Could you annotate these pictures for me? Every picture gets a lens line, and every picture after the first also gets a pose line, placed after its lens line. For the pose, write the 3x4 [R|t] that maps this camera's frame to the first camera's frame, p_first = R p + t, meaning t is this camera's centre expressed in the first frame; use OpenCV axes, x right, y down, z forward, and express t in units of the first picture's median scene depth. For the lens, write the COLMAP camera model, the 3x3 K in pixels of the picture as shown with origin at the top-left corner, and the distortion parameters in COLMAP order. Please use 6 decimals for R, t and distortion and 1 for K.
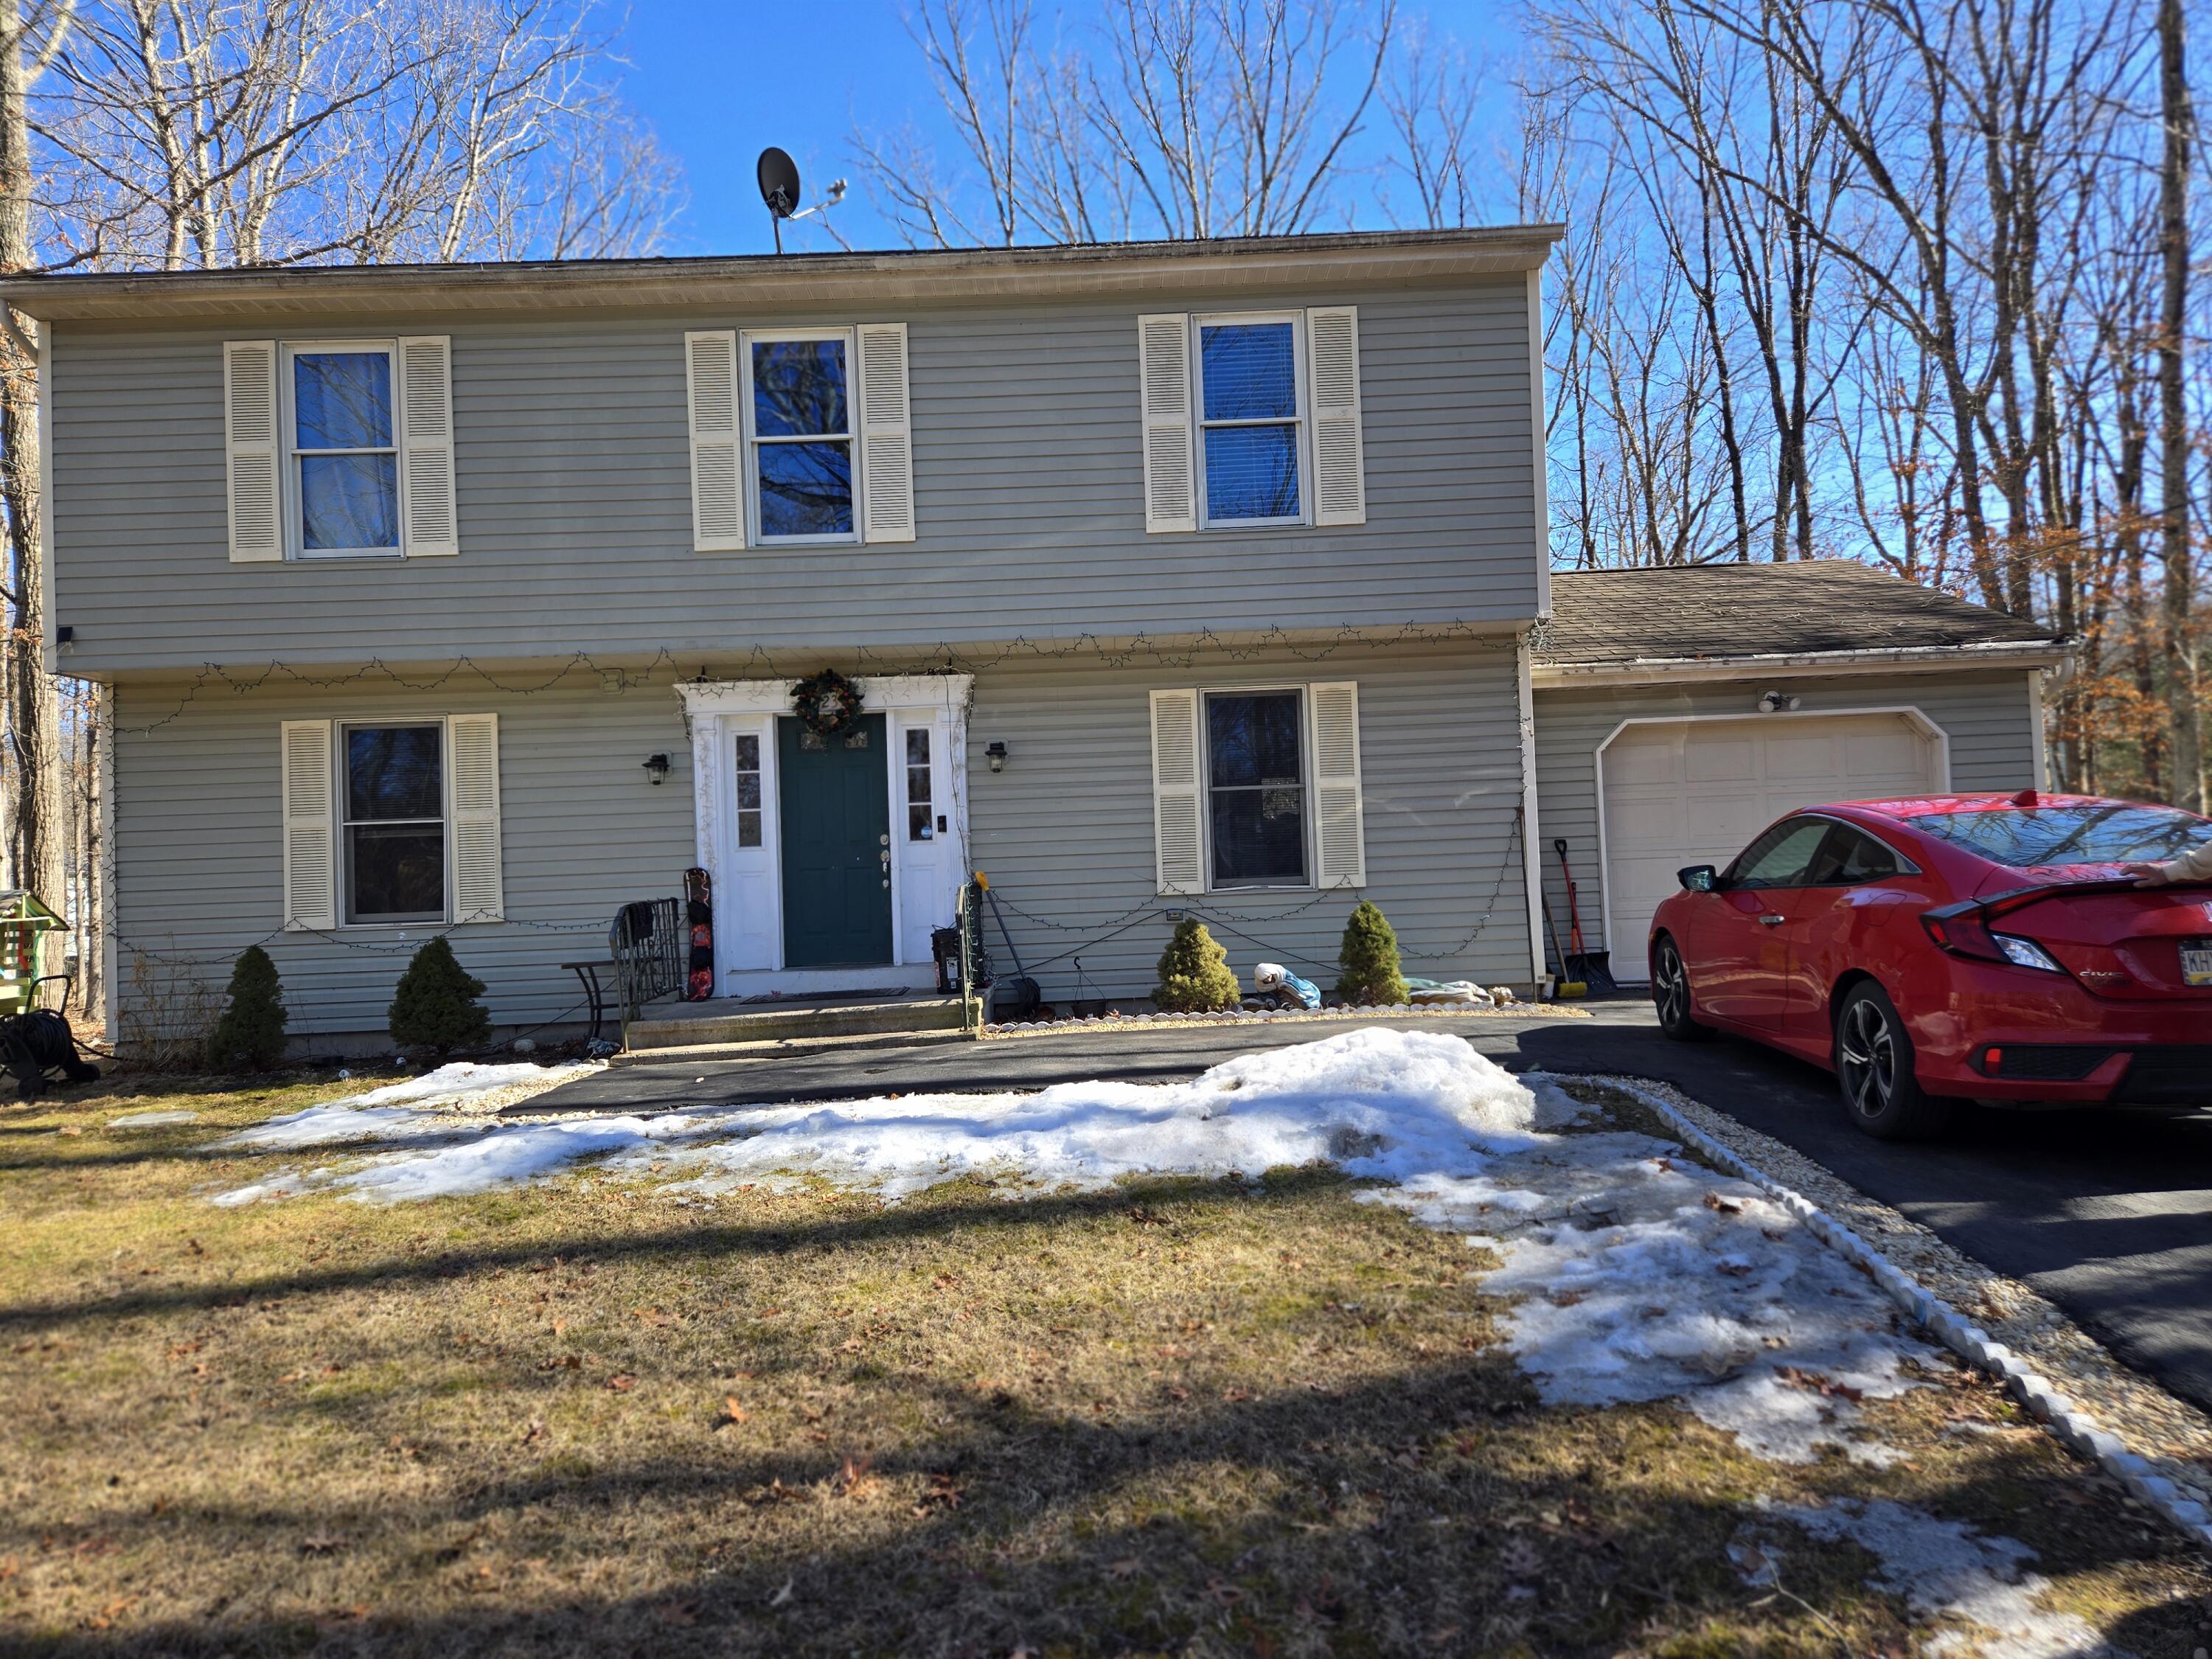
lens RADIAL K [[1465.8, 0, 1115.7], [0, 1465.8, 827.8], [0, 0, 1]] dist [0.090286, -0.075394]
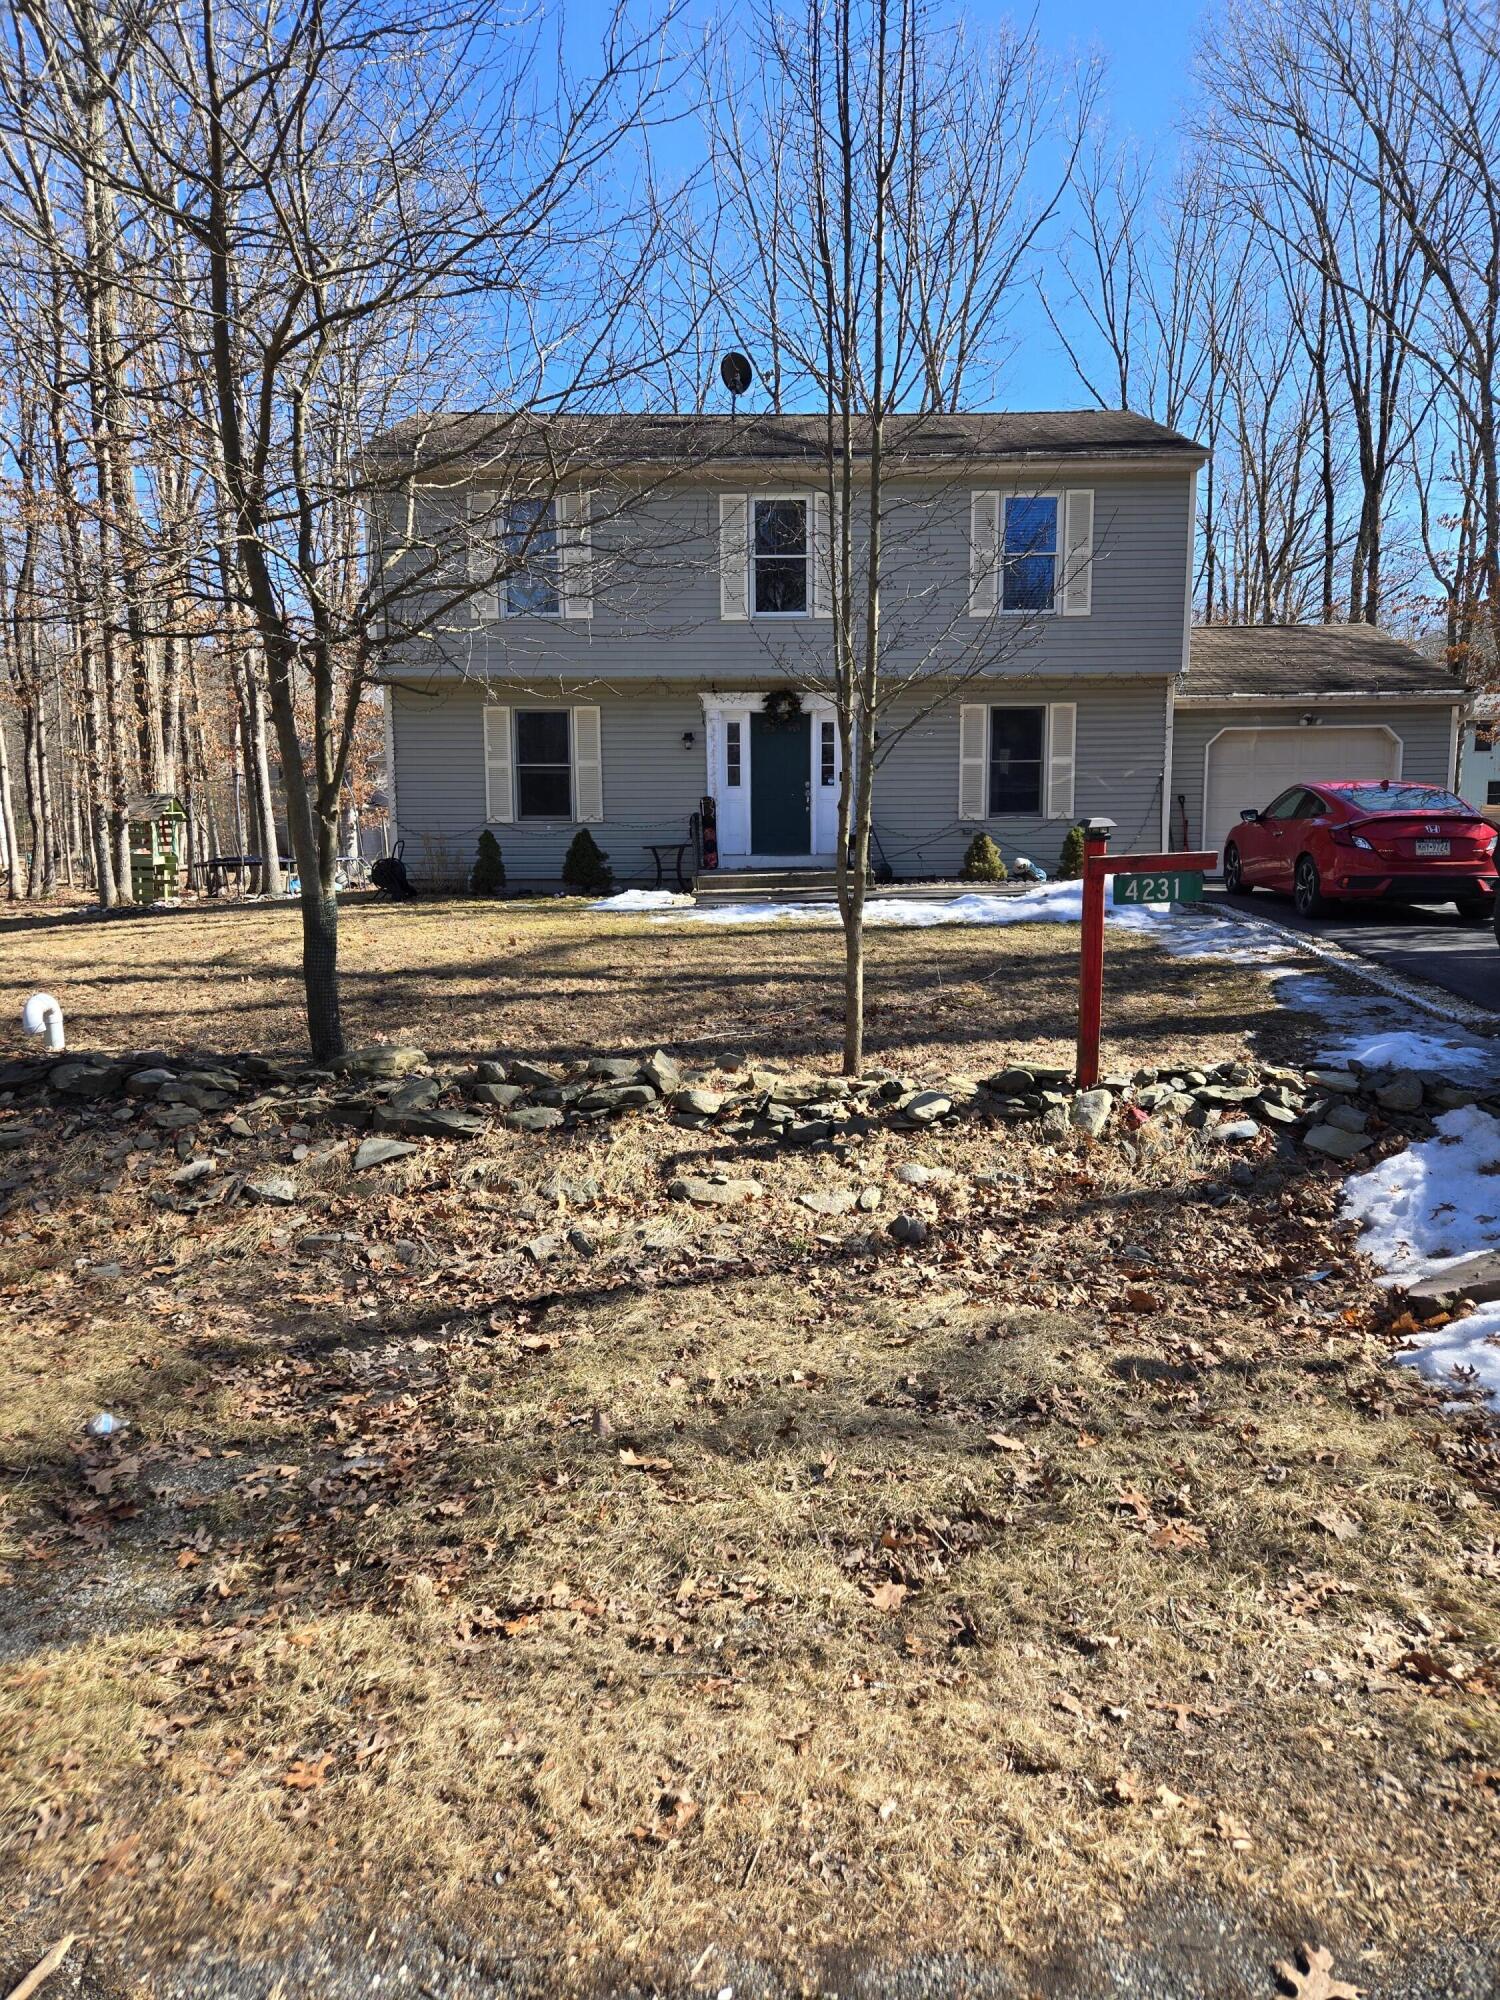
lens RADIAL K [[1300.8, 0, 769.6], [0, 1300.8, 969.0], [0, 0, 1]] dist [0.082634, -0.072786]
pose [[0.999452, 0.031539, 0.010088, -0.217647], [-0.032695, 0.988186, 0.149733, -0.005876], [-0.005247, -0.149981, 0.988675, -0.630039]]
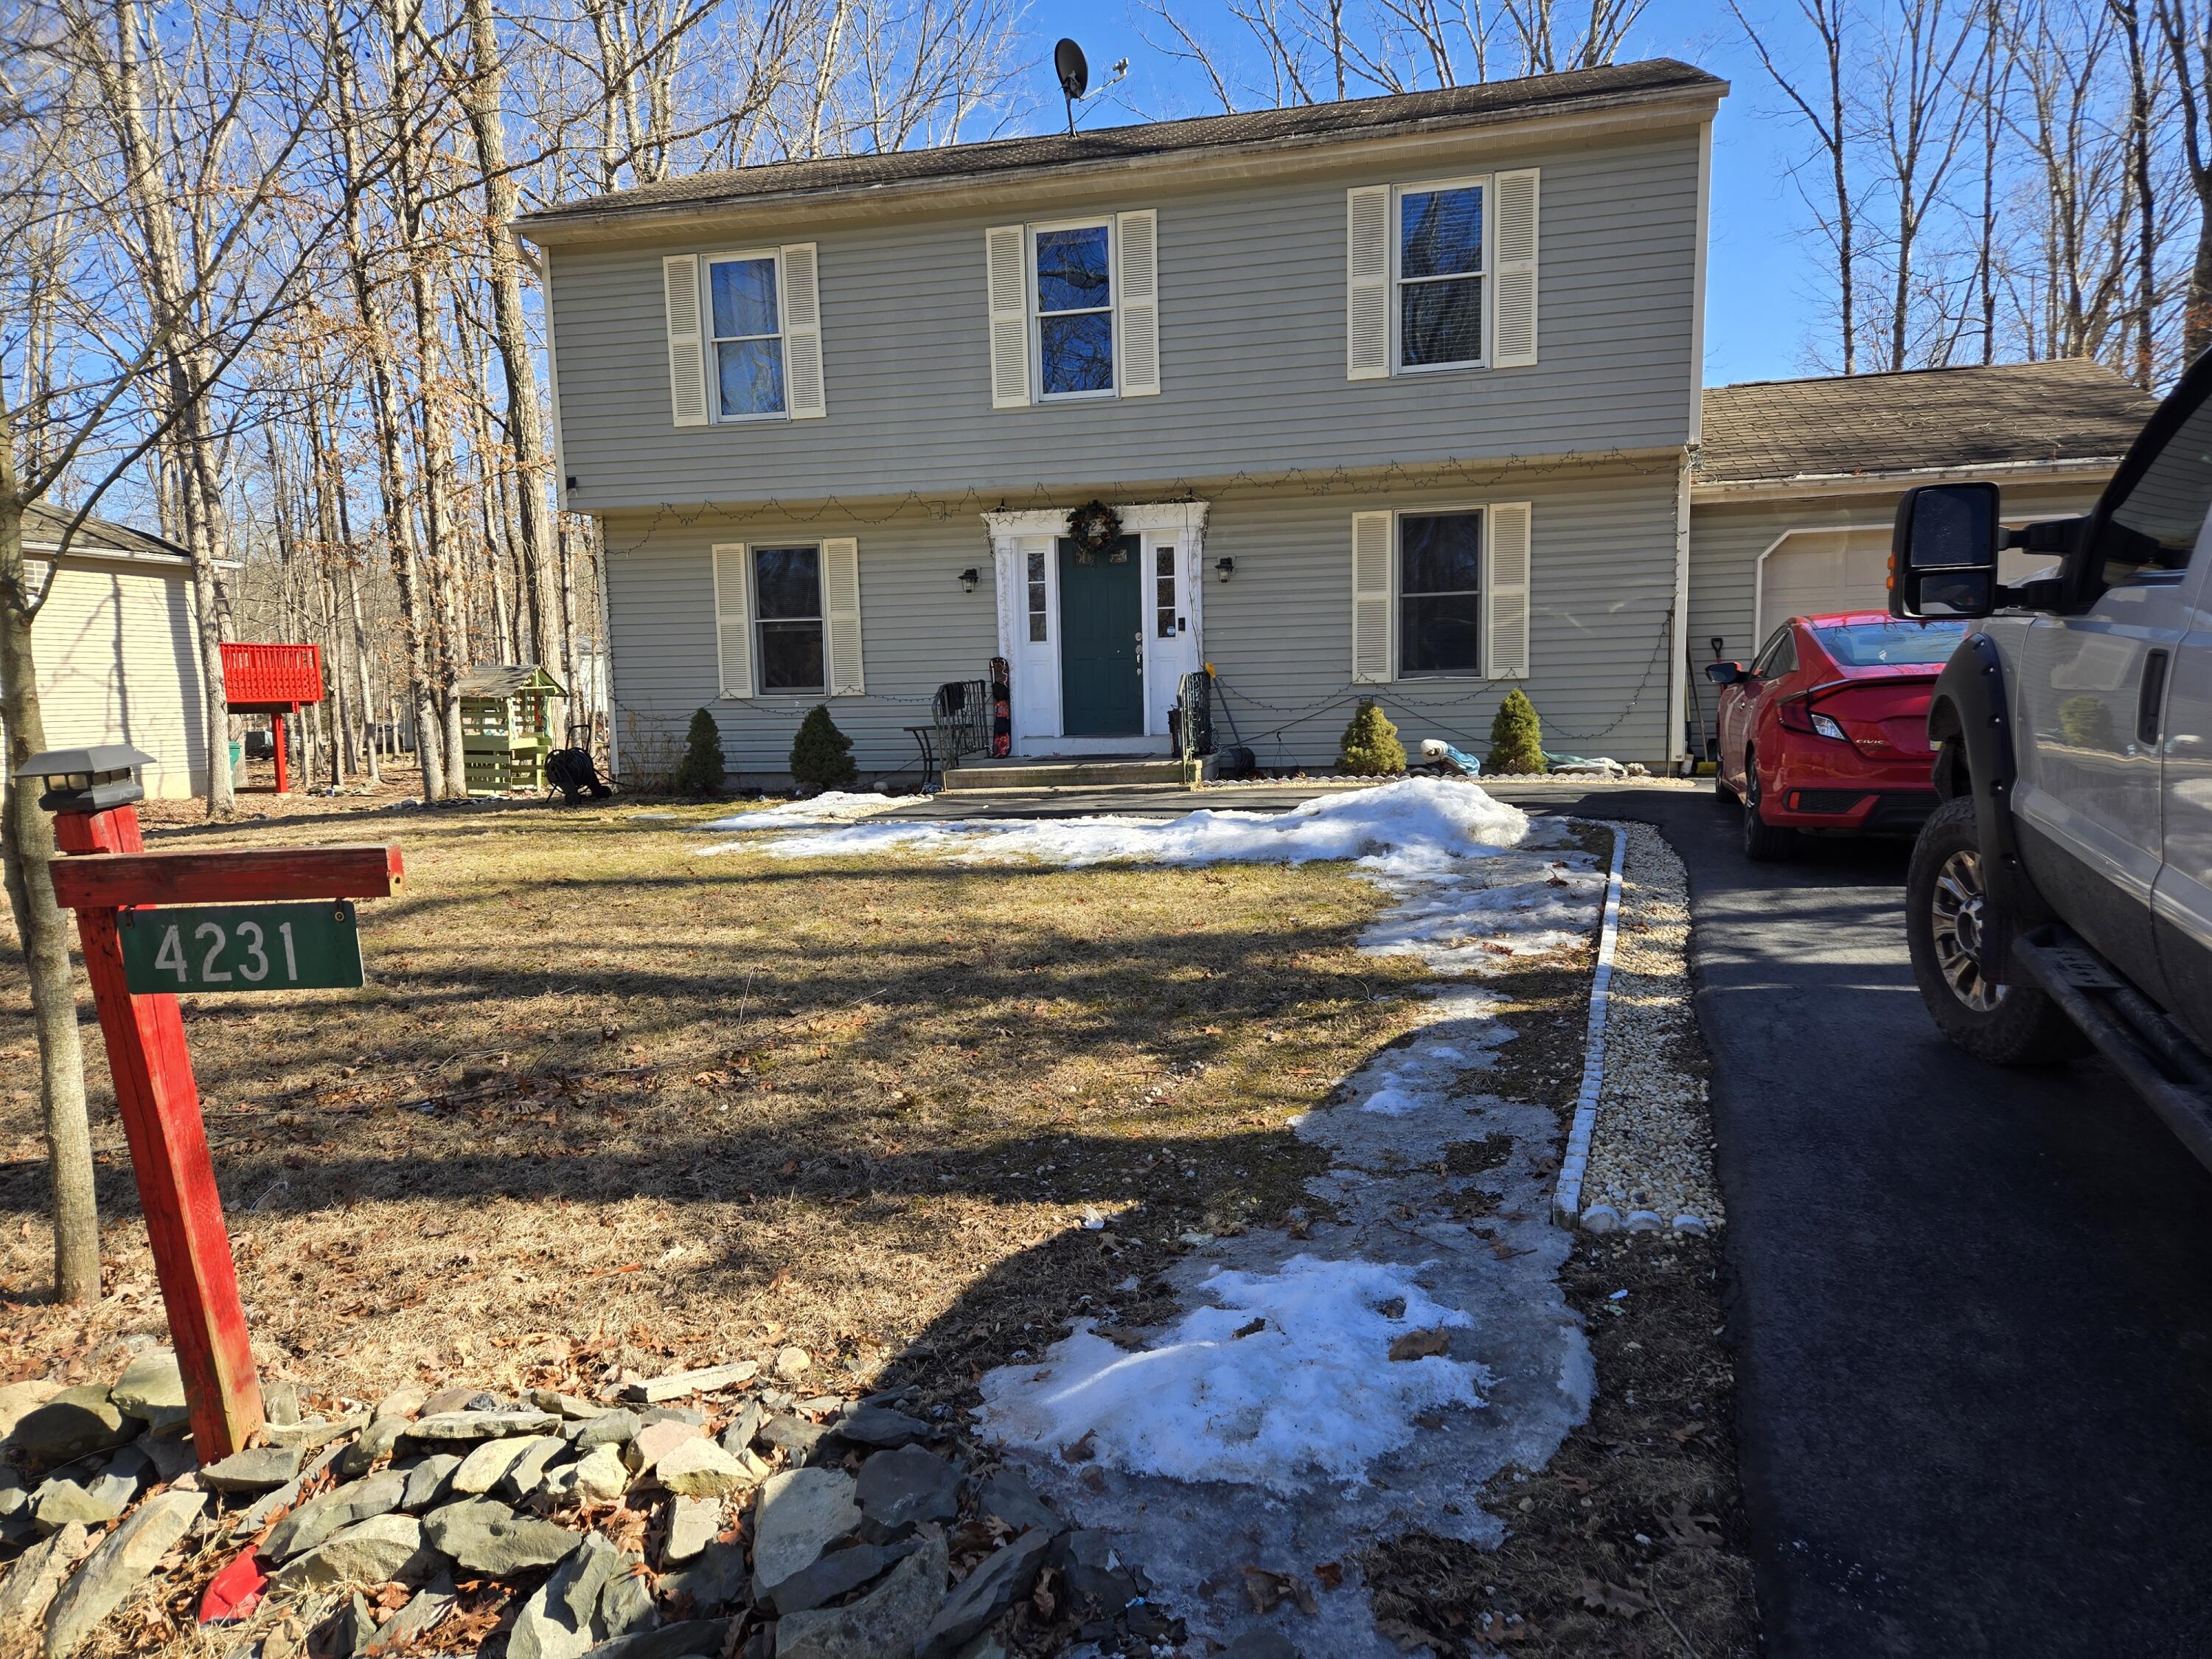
lens RADIAL K [[1465.8, 0, 1115.7], [0, 1465.8, 827.8], [0, 0, 1]] dist [0.090286, -0.075394]
pose [[0.971208, 0.037795, -0.235216, 0.130470], [-0.003697, 0.989607, 0.143748, -0.010856], [0.238204, -0.138739, 0.961254, -0.251163]]
